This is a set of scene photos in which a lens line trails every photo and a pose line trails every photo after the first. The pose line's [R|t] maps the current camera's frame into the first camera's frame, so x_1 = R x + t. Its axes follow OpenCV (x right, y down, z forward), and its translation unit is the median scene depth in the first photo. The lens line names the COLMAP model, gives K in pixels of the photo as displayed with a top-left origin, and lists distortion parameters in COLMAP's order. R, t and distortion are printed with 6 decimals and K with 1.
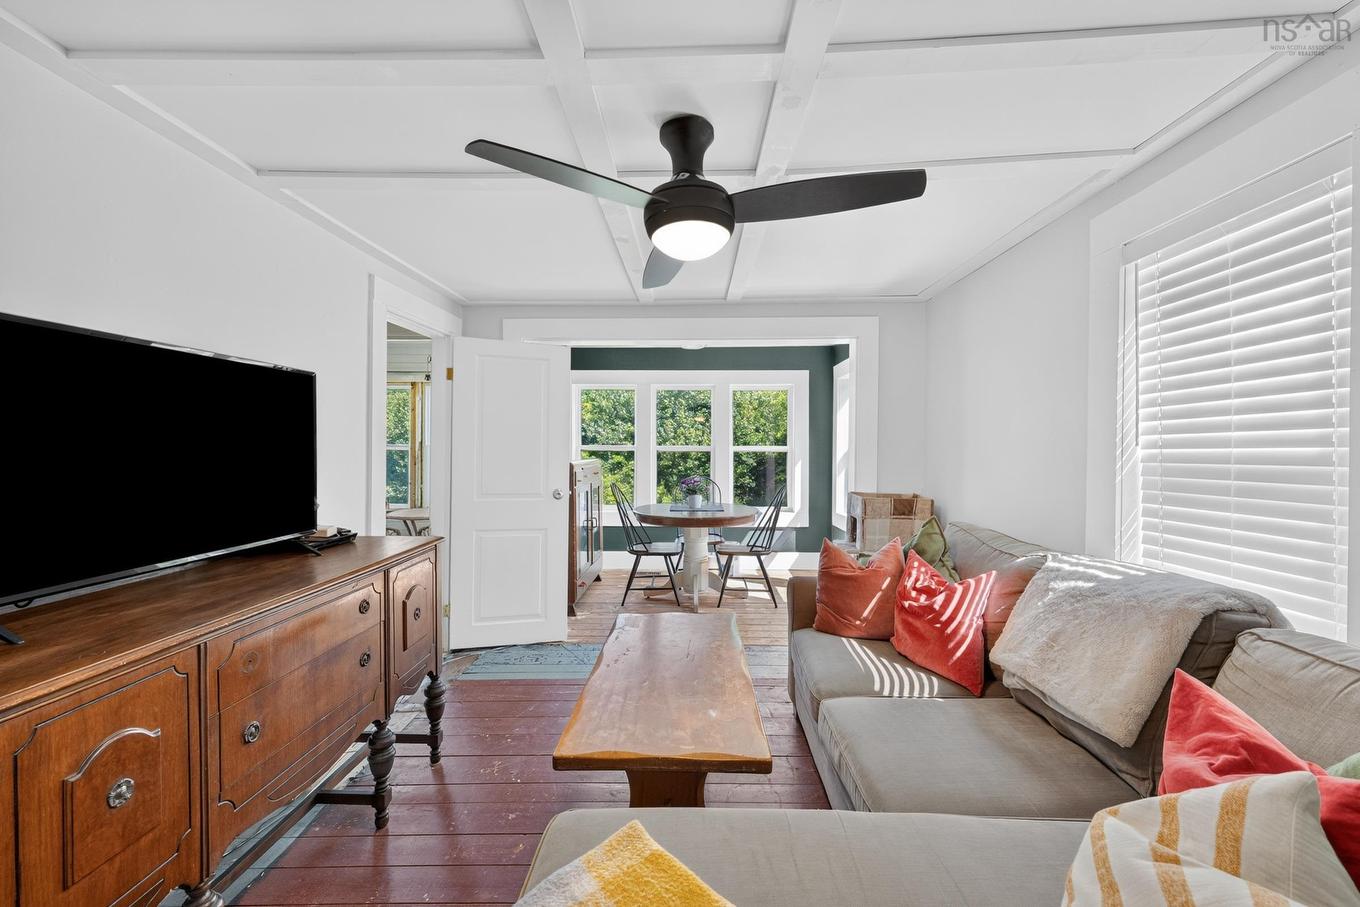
lens RADIAL K [[553.7, 0, 680.6], [0, 553.7, 458.7], [0, 0, 1]] dist [0.000515, -0.000428]
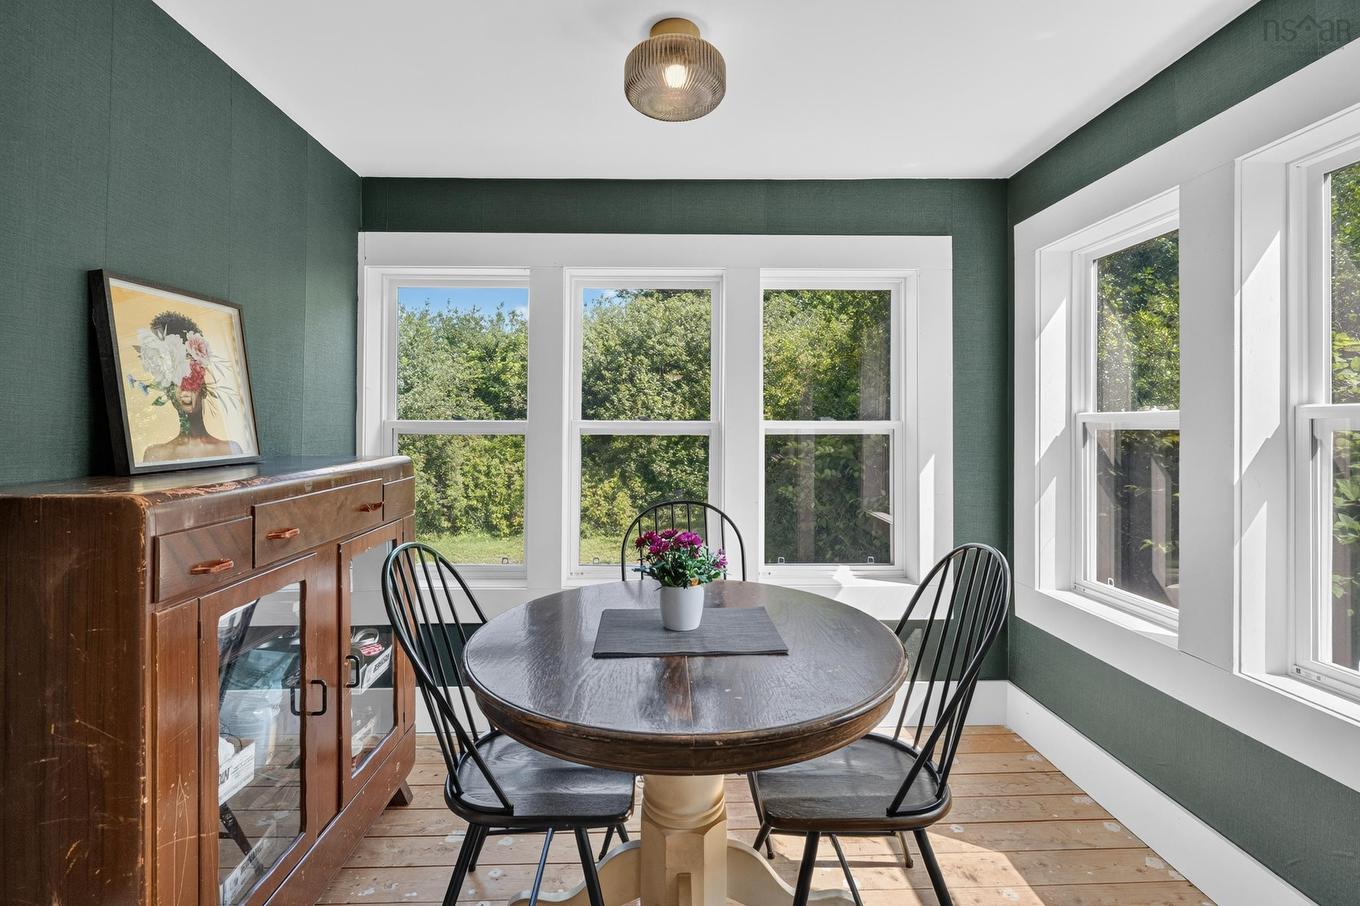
lens RADIAL K [[632.5, 0, 680.6], [0, 632.5, 426.5], [0, 0, 1]] dist [-0.001096, -0.000192]
pose [[0.998209, -0.000061, 0.059820, 0.011383], [0.000877, 0.999907, -0.013620, -0.032062], [-0.059813, 0.013648, 0.998116, 1.406780]]
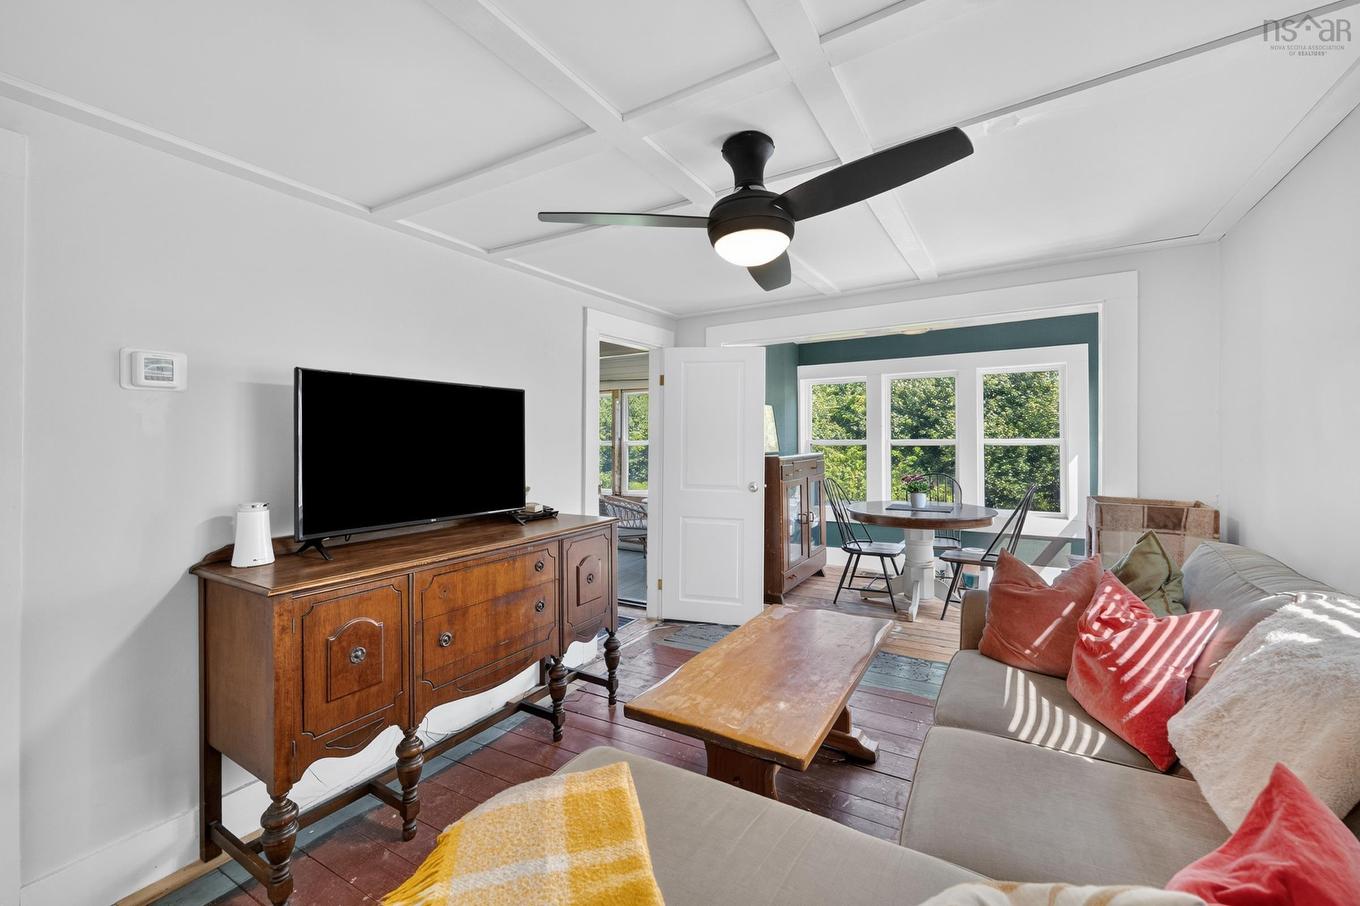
lens RADIAL K [[554.5, 0, 675.5], [0, 554.5, 445.2], [0, 0, 1]] dist [0.000015, -0.000323]
pose [[0.867079, -0.005400, -0.498142, 0.289463], [-0.001429, 0.999910, -0.013327, -0.002219], [0.498169, 0.012267, 0.866993, 0.011295]]
